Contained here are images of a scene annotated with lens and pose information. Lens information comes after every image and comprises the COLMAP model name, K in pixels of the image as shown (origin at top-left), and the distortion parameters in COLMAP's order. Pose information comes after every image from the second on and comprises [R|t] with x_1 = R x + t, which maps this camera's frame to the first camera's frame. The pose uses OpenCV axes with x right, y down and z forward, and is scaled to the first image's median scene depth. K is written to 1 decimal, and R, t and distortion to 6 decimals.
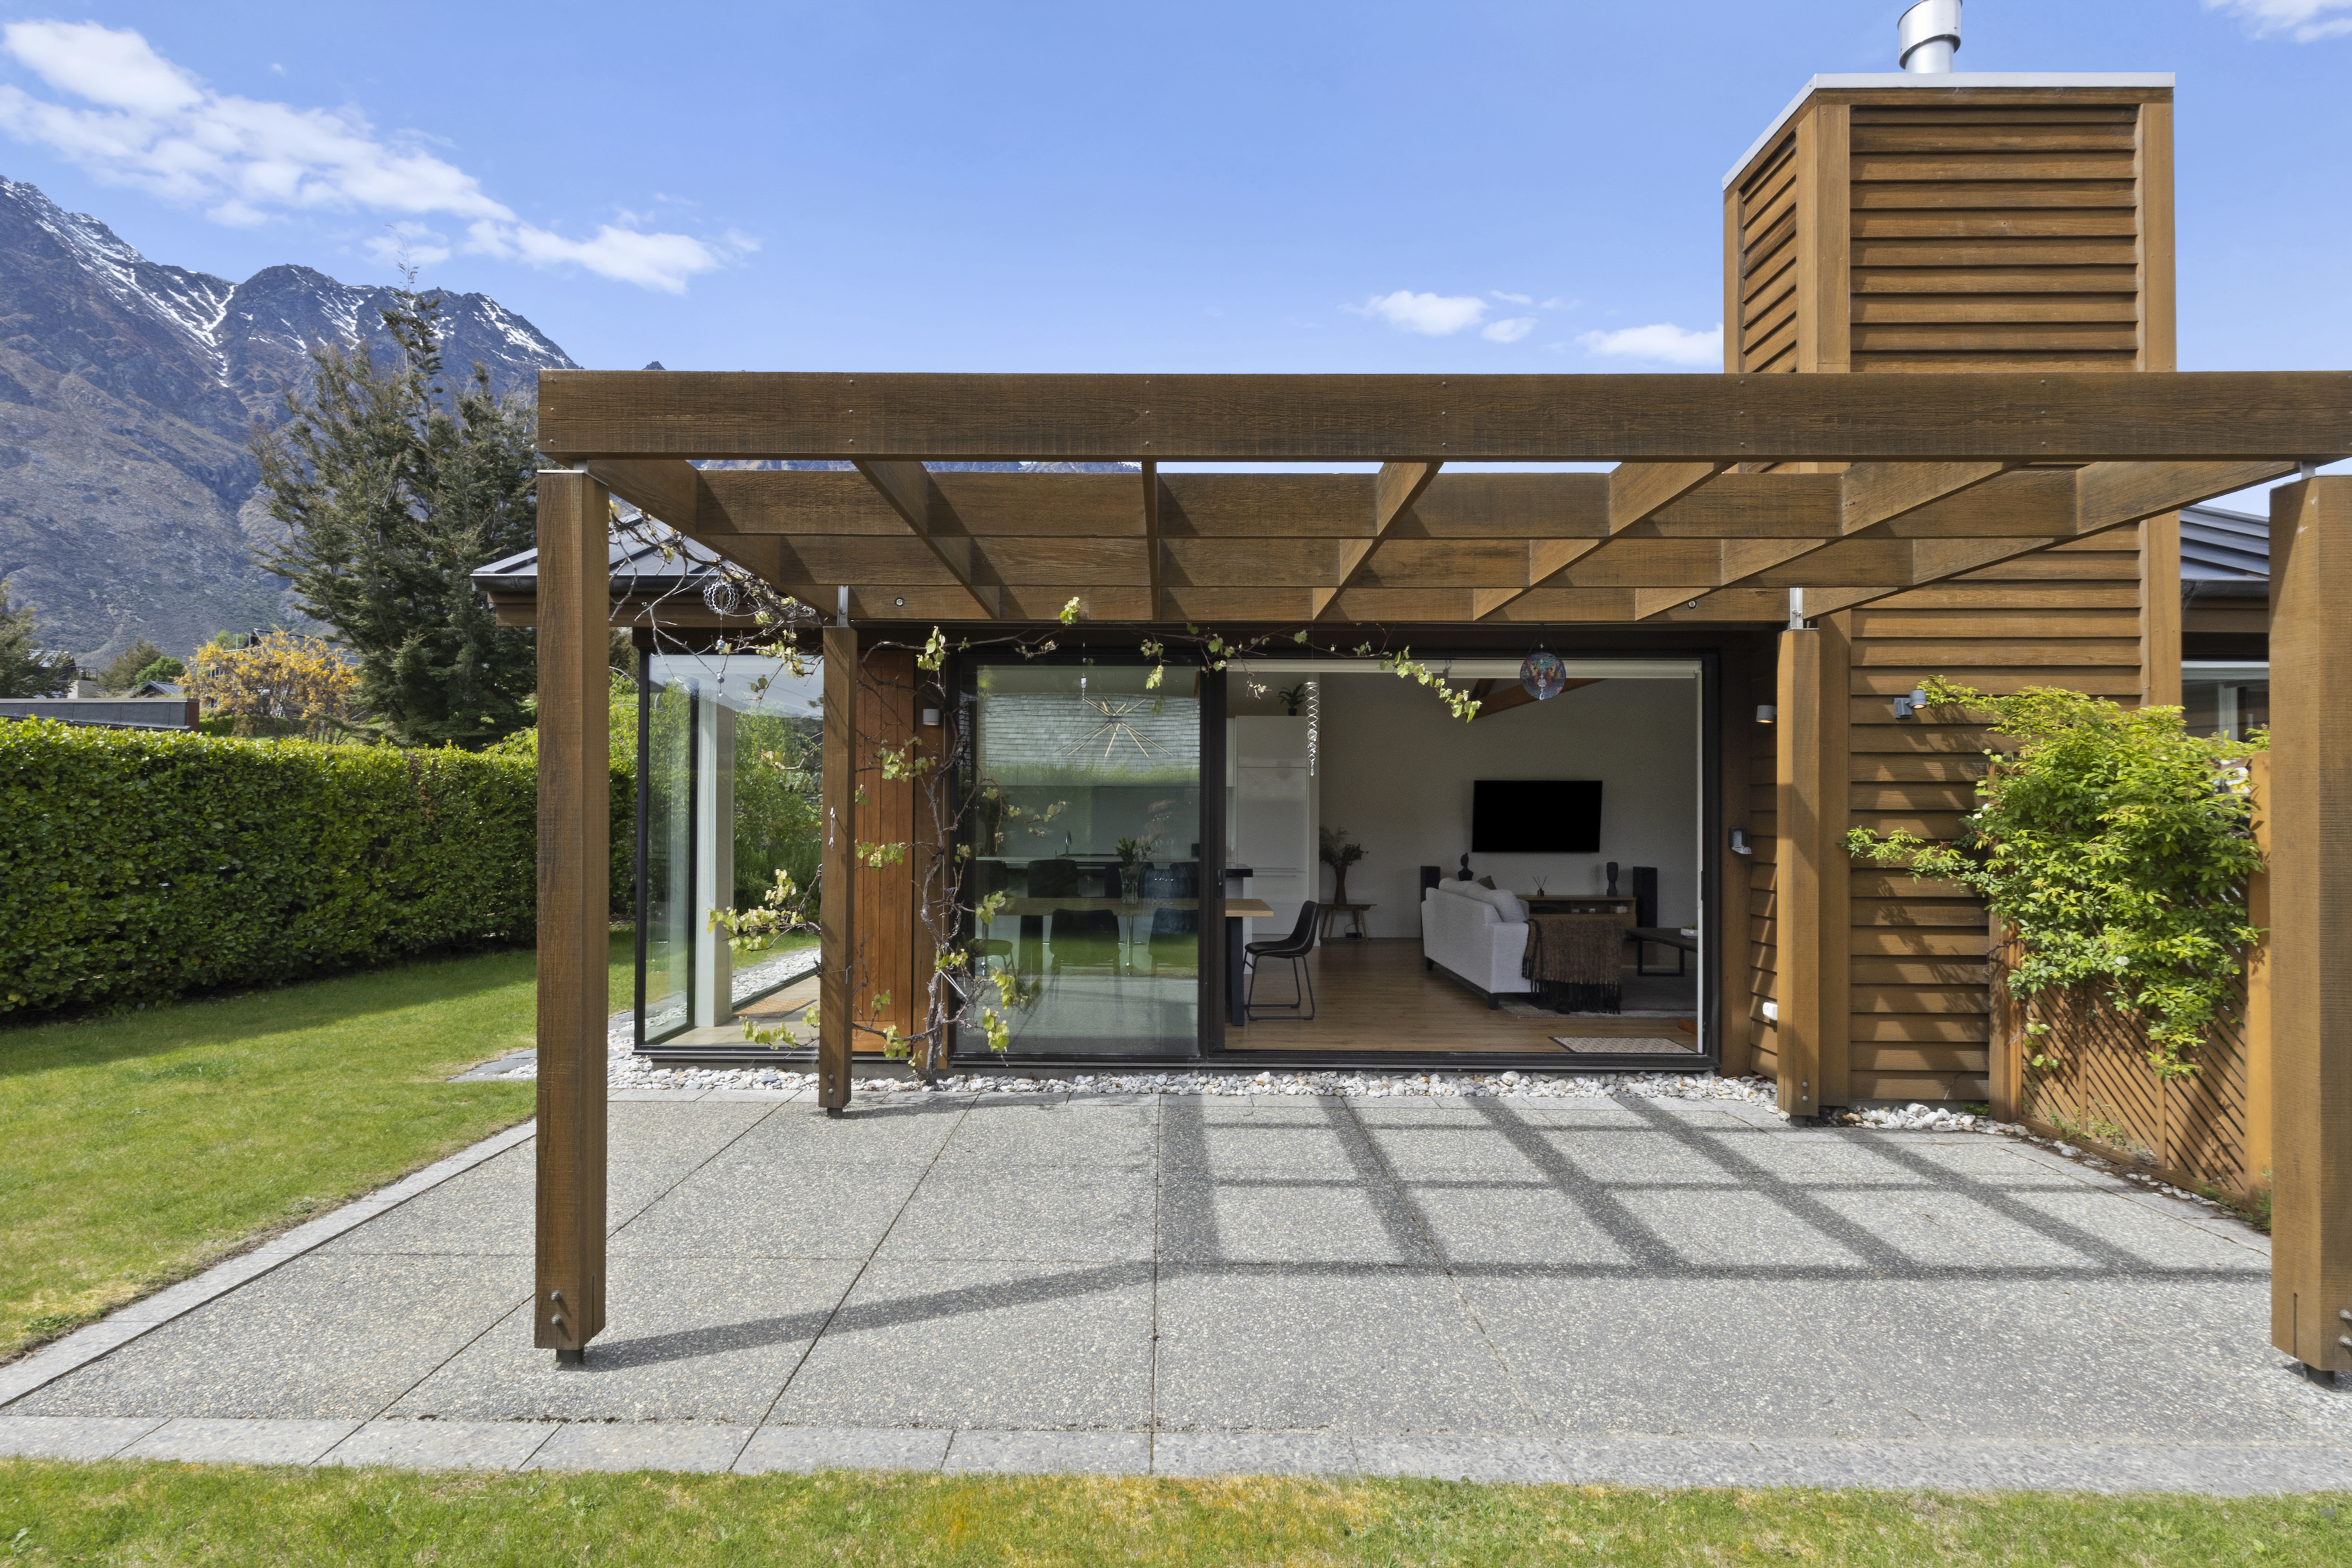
lens RADIAL K [[1054.9, 0, 1164.9], [0, 1054.9, 793.0], [0, 0, 1]] dist [0.001203, -0.000067]
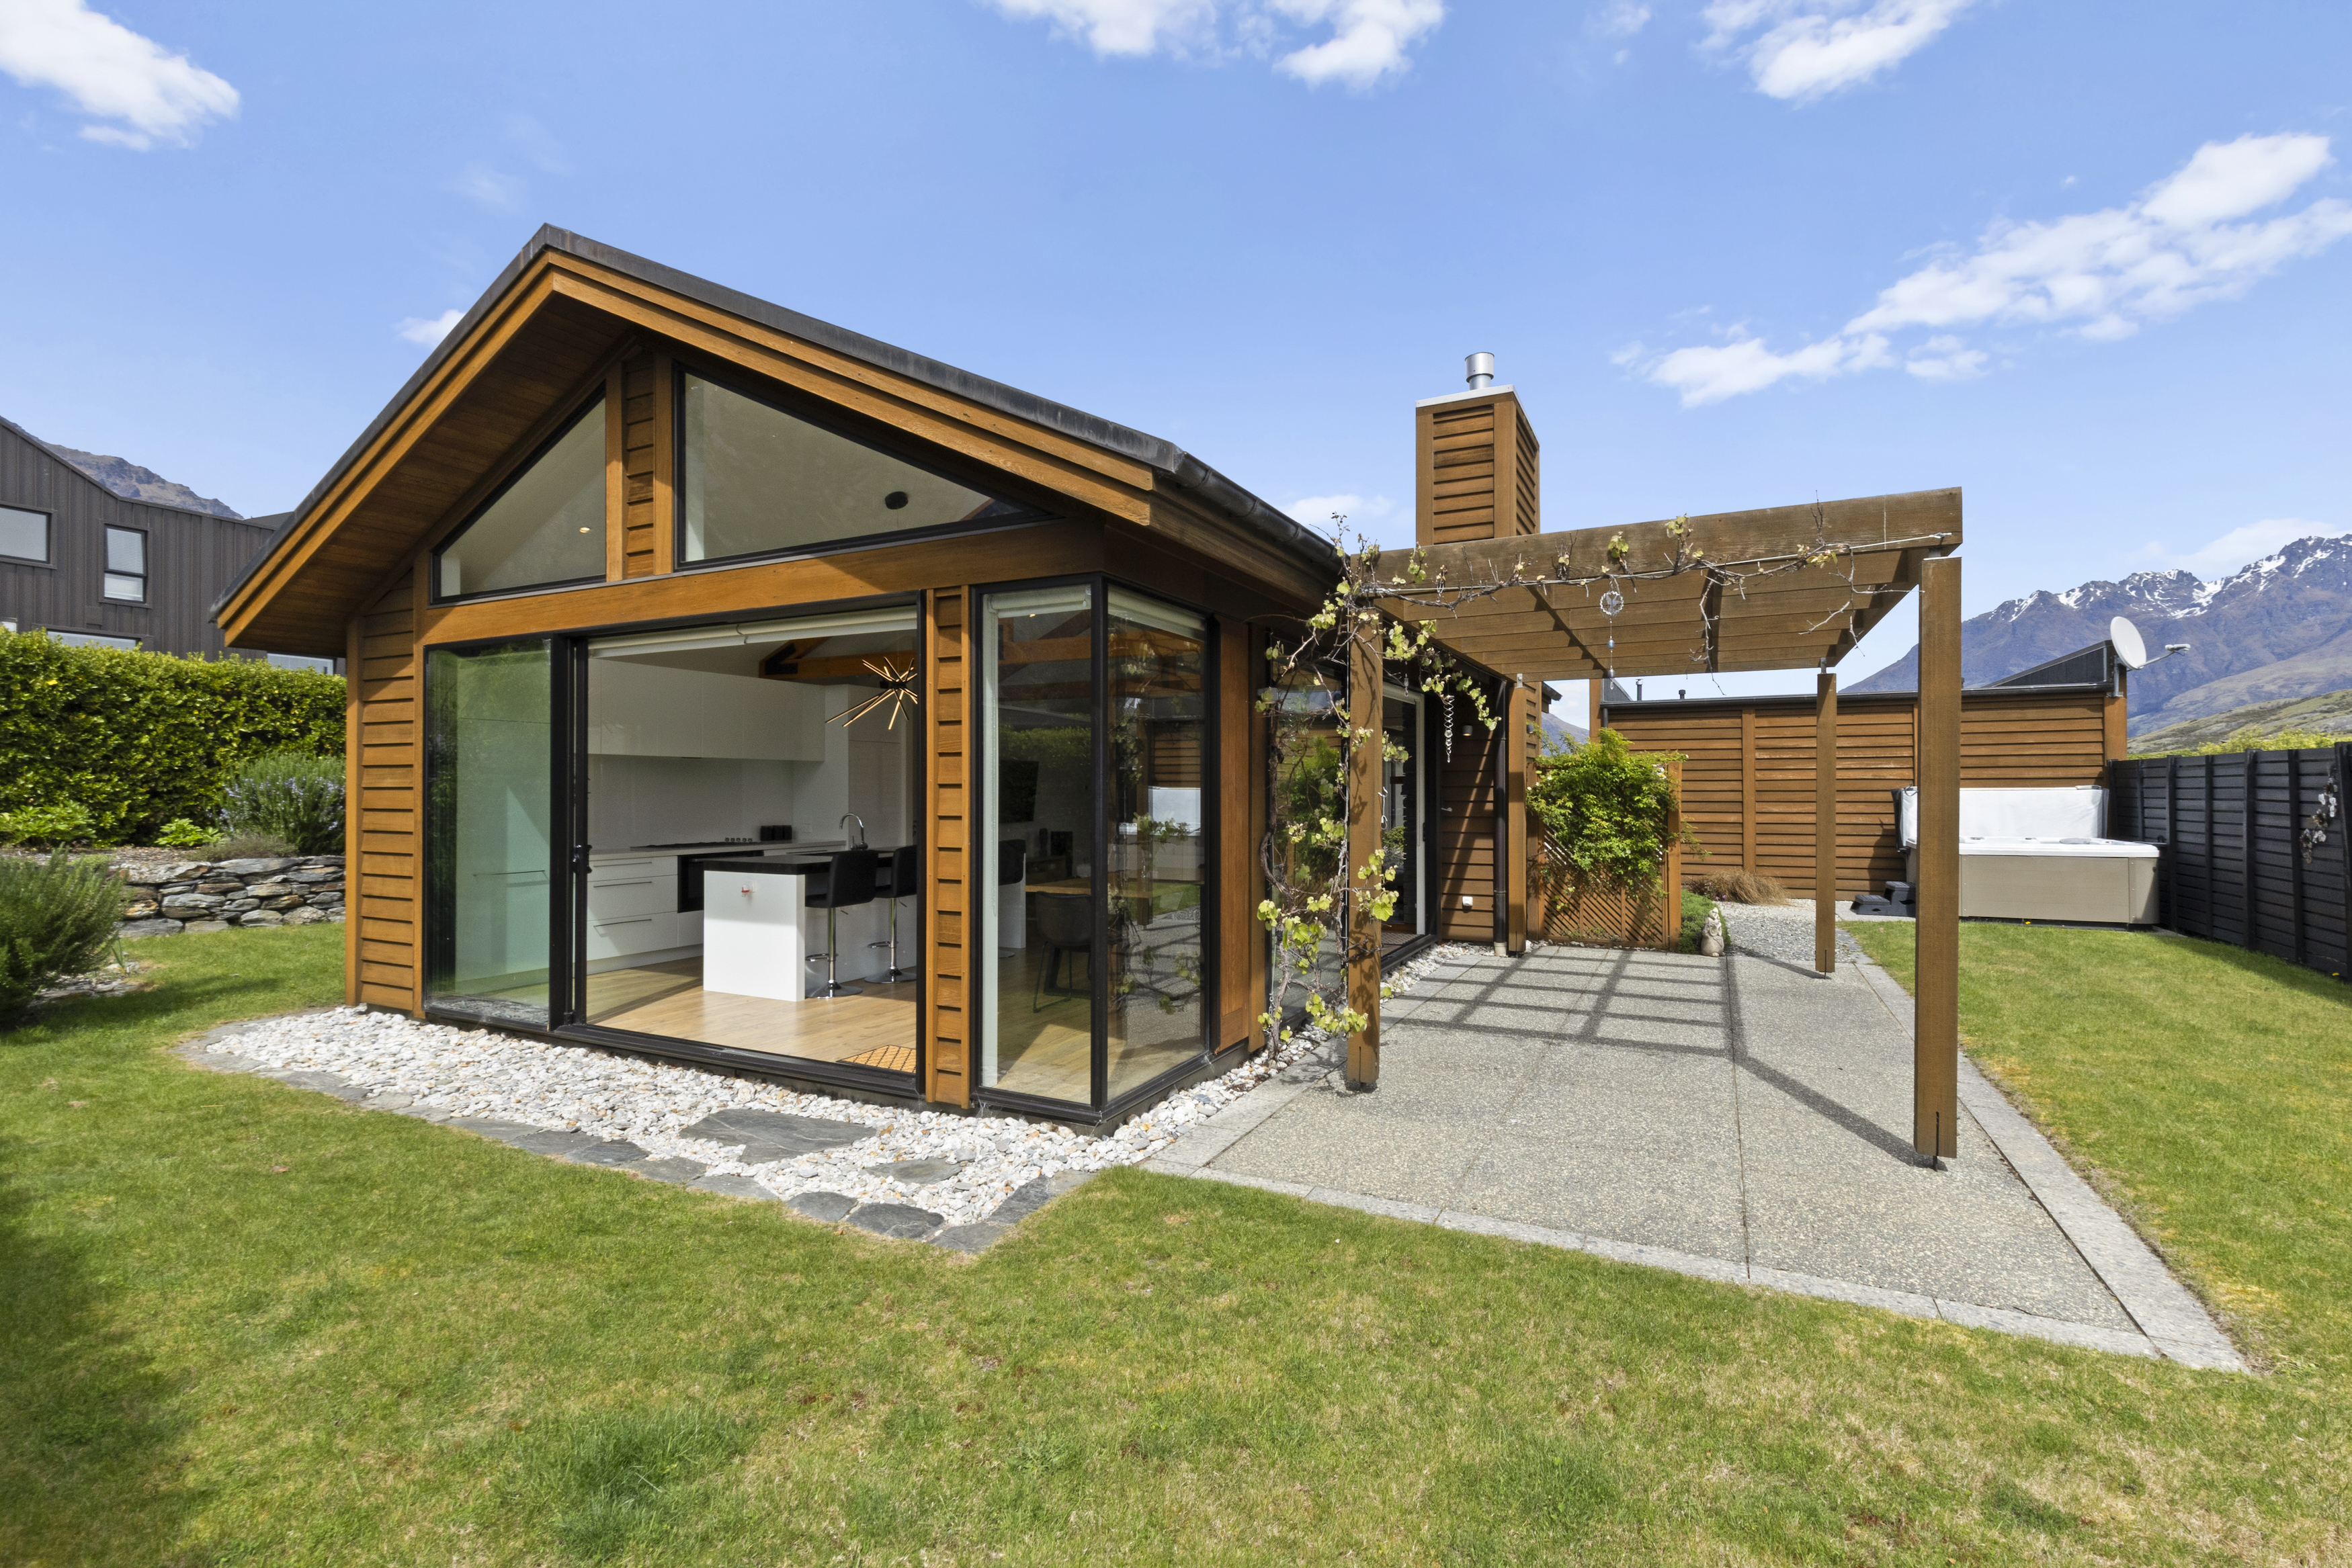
lens RADIAL K [[1054.9, 0, 1164.9], [0, 1054.9, 793.0], [0, 0, 1]] dist [0.001203, -0.000067]
pose [[0.458481, -0.010171, 0.888646, -1.369757], [-0.011278, 0.999787, 0.017262, 0.005441], [-0.888632, -0.017936, 0.458269, 0.752071]]
